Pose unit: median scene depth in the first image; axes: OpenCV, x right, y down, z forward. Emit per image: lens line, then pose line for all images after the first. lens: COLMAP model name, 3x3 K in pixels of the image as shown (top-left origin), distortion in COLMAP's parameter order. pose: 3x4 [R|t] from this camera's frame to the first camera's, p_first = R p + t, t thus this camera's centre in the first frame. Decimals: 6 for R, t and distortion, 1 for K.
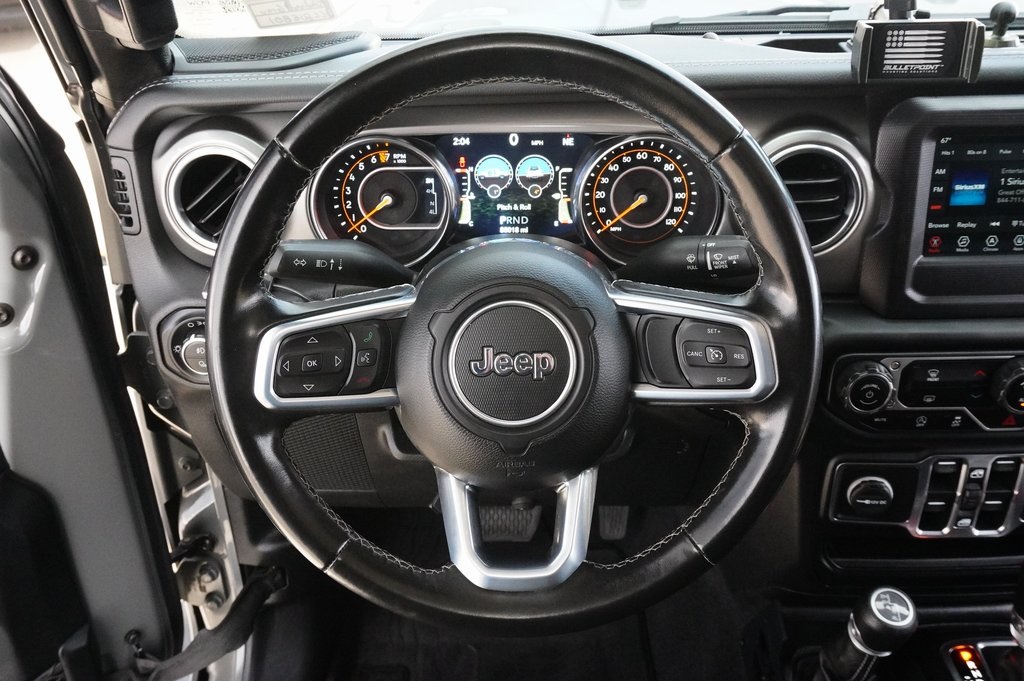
lens RADIAL K [[1037.9, 0, 505.4], [0, 1037.9, 344.1], [0, 0, 1]] dist [-0.002368, 0.000000]
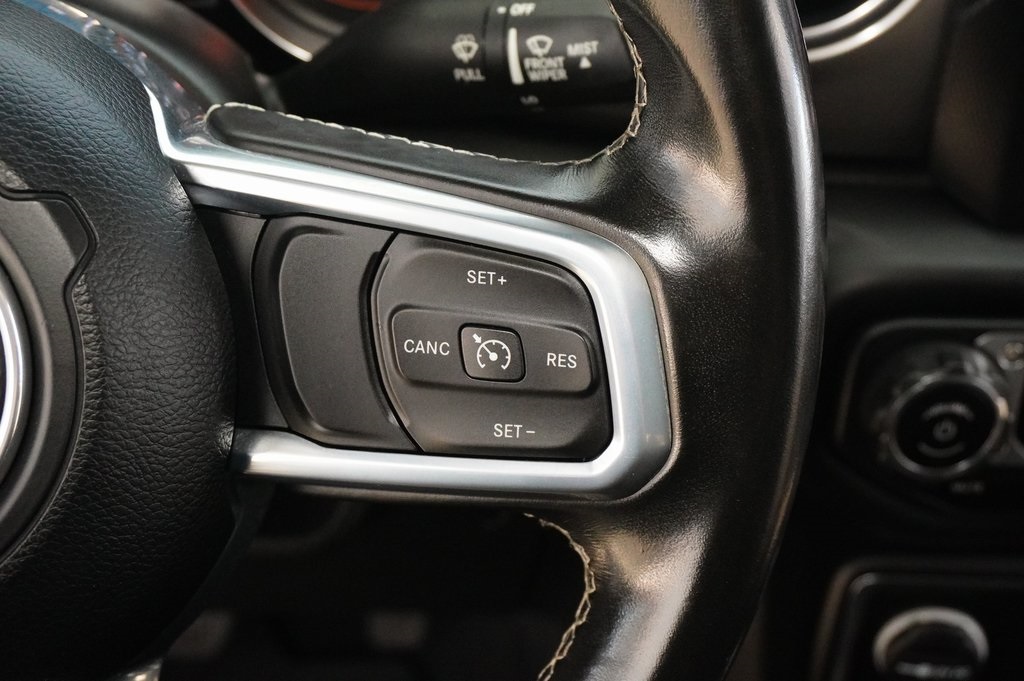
lens RADIAL K [[1682.7, 0, 517.9], [0, 1682.7, 338.2], [0, 0, 1]] dist [0.025650, 0.000000]
pose [[0.994207, 0.018819, 0.105819, 0.132459], [-0.027282, 0.996493, 0.079108, -0.029687], [-0.103960, -0.081537, 0.991234, 0.415492]]
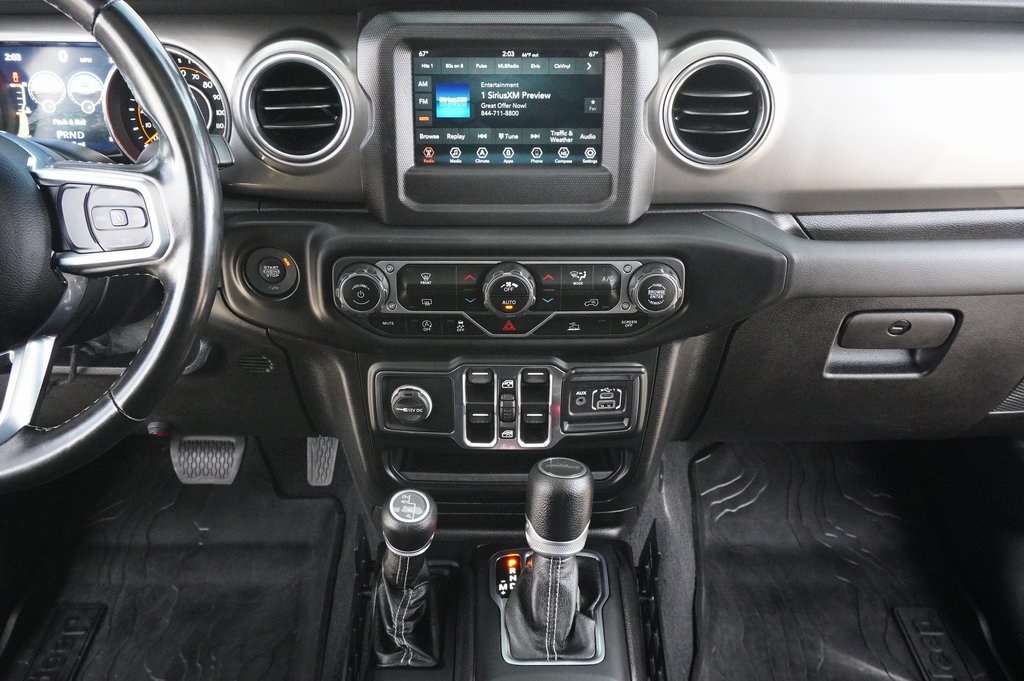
lens RADIAL K [[1037.9, 0, 514.8], [0, 1037.9, 344.7], [0, 0, 1]] dist [-0.002368, 0.000000]
pose [[0.999816, 0.017711, 0.007414, 0.506033], [-0.017532, 0.999569, -0.023543, 0.122690], [-0.007828, 0.023409, 0.999695, -0.055223]]
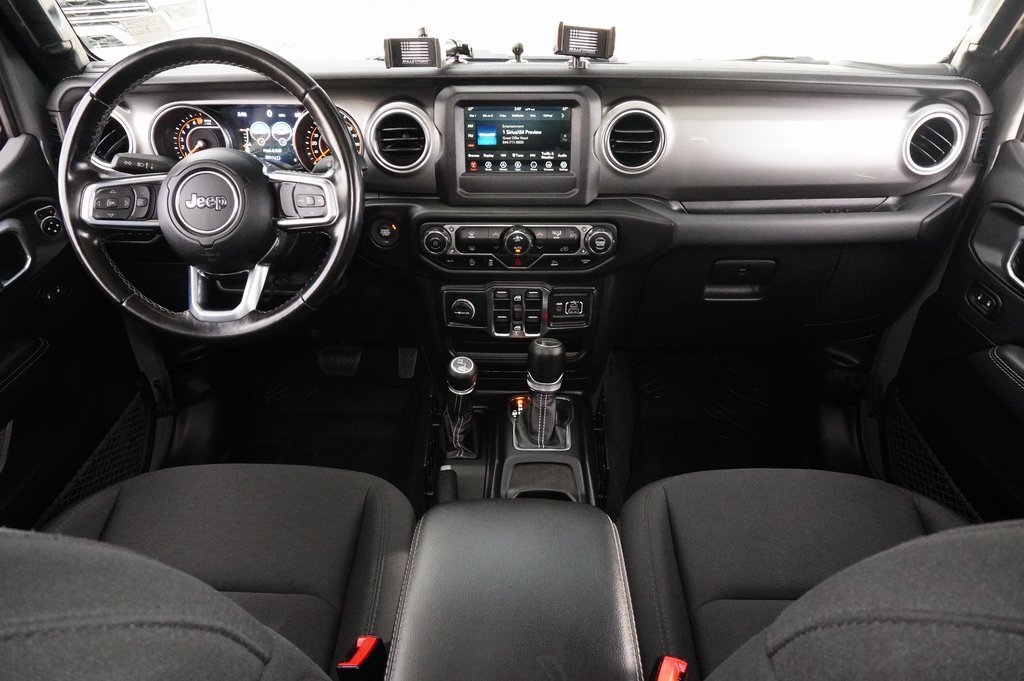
lens RADIAL K [[713.8, 0, 514.6], [0, 713.8, 337.3], [0, 0, 1]] dist [-0.018412, 0.001334]
pose [[0.999677, 0.020696, -0.014732, 0.523916], [-0.020967, 0.999609, -0.018518, 0.244007], [0.014343, 0.018821, 0.999720, -0.303162]]
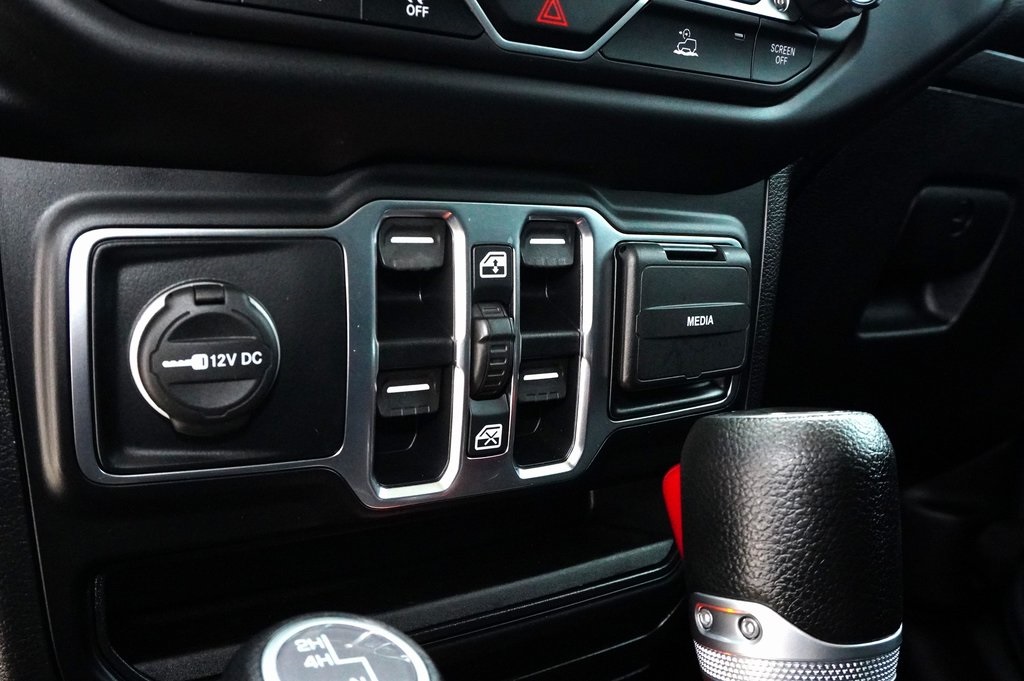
lens RADIAL K [[981.3, 0, 510.1], [0, 981.3, 337.1], [0, 0, 1]] dist [-0.005223, 0.000000]
pose [[0.821950, -0.033487, 0.568574, 0.297932], [0.252371, 0.916335, -0.310867, 0.283377], [-0.510595, 0.399009, 0.761633, 0.837151]]
